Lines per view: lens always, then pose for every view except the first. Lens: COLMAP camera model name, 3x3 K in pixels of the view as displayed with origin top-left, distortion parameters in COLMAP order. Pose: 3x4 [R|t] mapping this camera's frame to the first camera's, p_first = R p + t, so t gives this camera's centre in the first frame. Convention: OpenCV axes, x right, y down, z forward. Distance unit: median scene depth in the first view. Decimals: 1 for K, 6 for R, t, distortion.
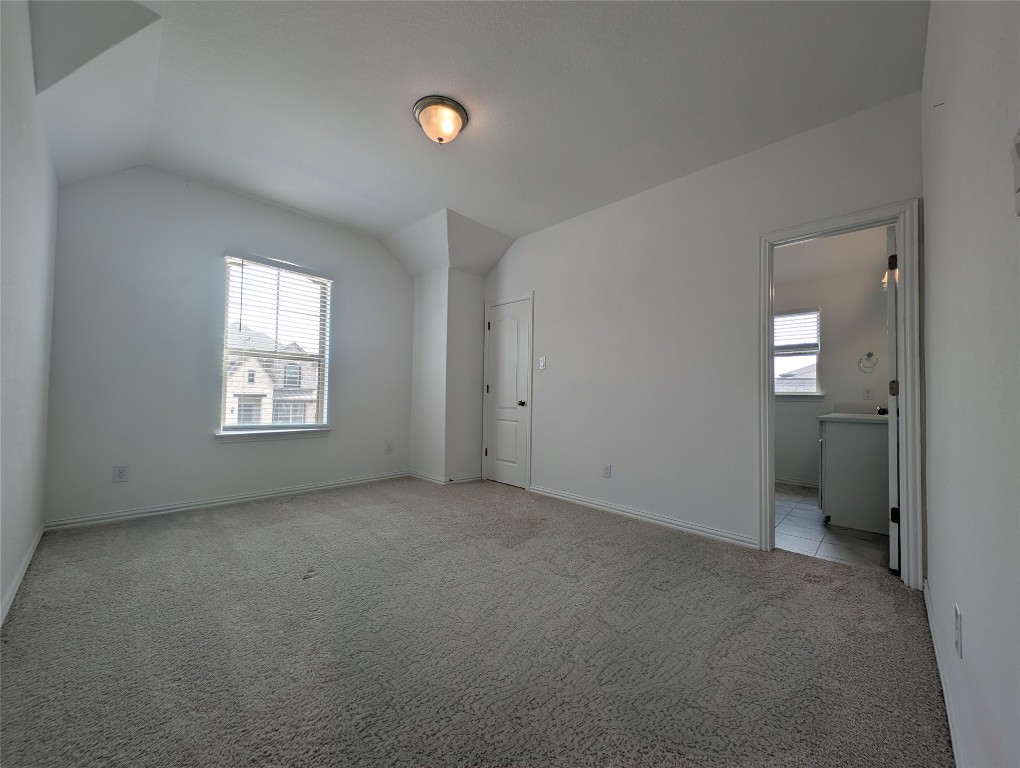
lens RADIAL K [[387.0, 0, 510.0], [0, 387.0, 384.0], [0, 0, 1]] dist [0.000282, 0.000021]
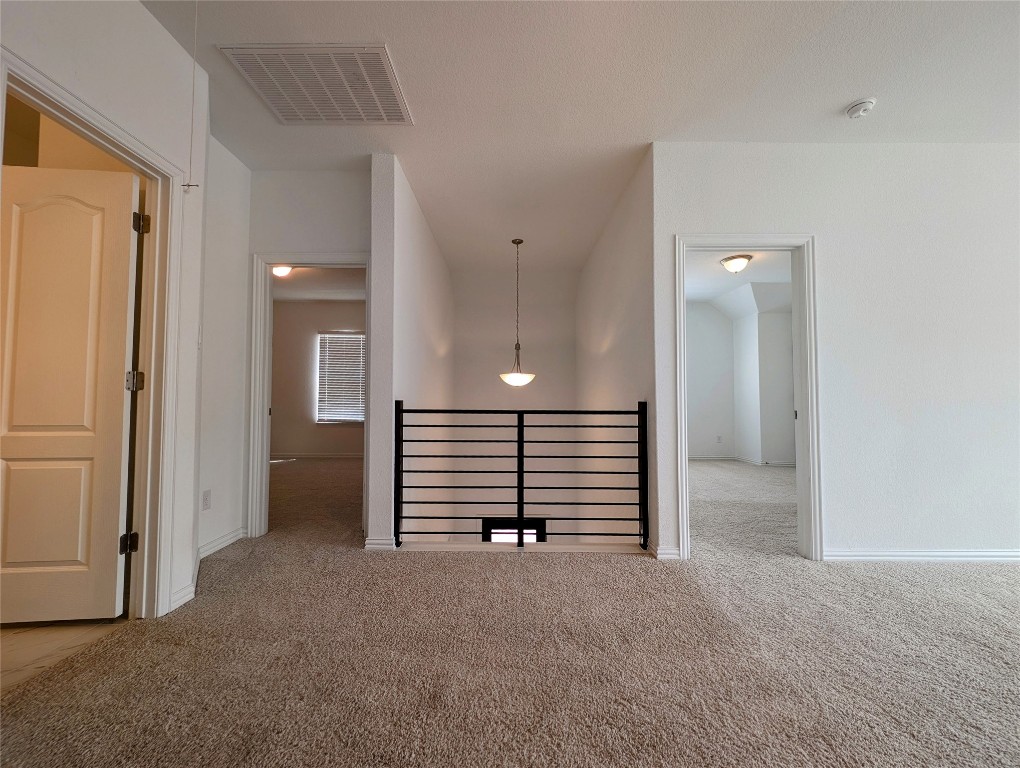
lens RADIAL K [[387.0, 0, 510.0], [0, 387.0, 384.0], [0, 0, 1]] dist [0.000282, 0.000021]
pose [[0.686613, -0.040115, -0.725916, 0.243538], [0.028644, 0.999194, -0.028123, -0.025334], [0.726459, -0.001484, 0.687209, -0.657739]]
